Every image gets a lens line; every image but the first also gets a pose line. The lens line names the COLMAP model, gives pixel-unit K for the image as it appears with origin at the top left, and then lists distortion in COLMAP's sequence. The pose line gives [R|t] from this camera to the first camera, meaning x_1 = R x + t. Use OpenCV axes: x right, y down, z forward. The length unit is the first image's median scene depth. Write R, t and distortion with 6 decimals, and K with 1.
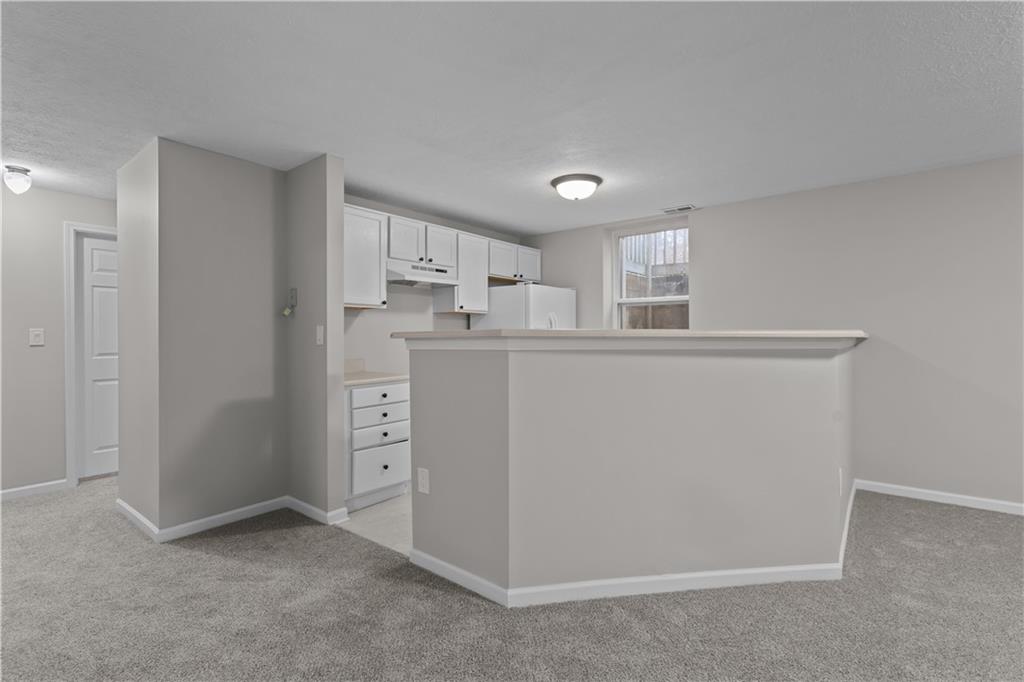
lens RADIAL K [[464.6, 0, 512.0], [0, 464.6, 341.0], [0, 0, 1]] dist [0.002812, 0.000406]
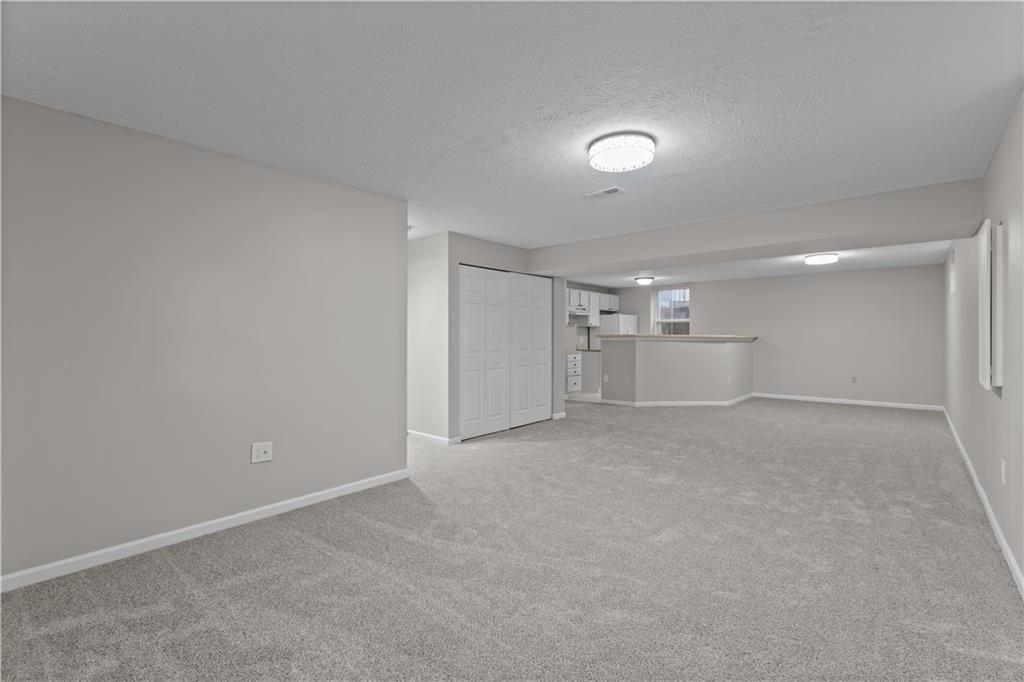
lens RADIAL K [[464.6, 0, 512.0], [0, 464.6, 341.0], [0, 0, 1]] dist [0.002812, 0.000406]
pose [[0.999193, 0.006636, -0.039606, -0.394357], [-0.006851, 0.999963, -0.005295, 0.024902], [0.039569, 0.005562, 0.999201, -1.298895]]
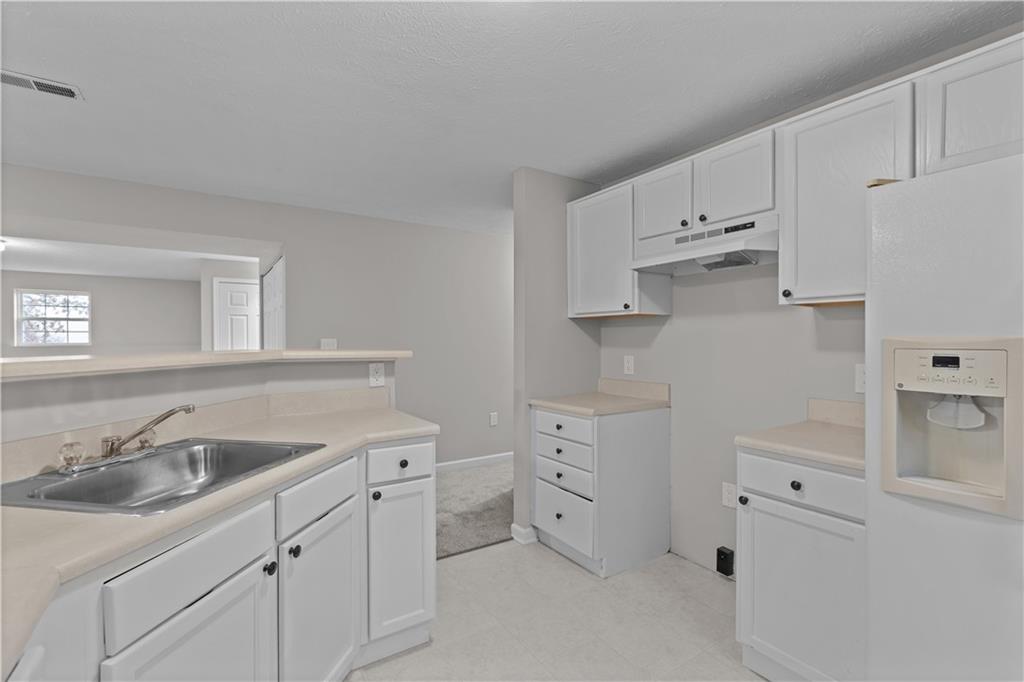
lens RADIAL K [[464.6, 0, 512.0], [0, 464.6, 341.0], [0, 0, 1]] dist [0.002812, 0.000406]
pose [[-0.325952, 0.013735, -0.945286, 0.372951], [-0.006080, 0.999843, 0.016624, -0.032464], [0.945367, 0.011166, -0.325818, 0.860796]]
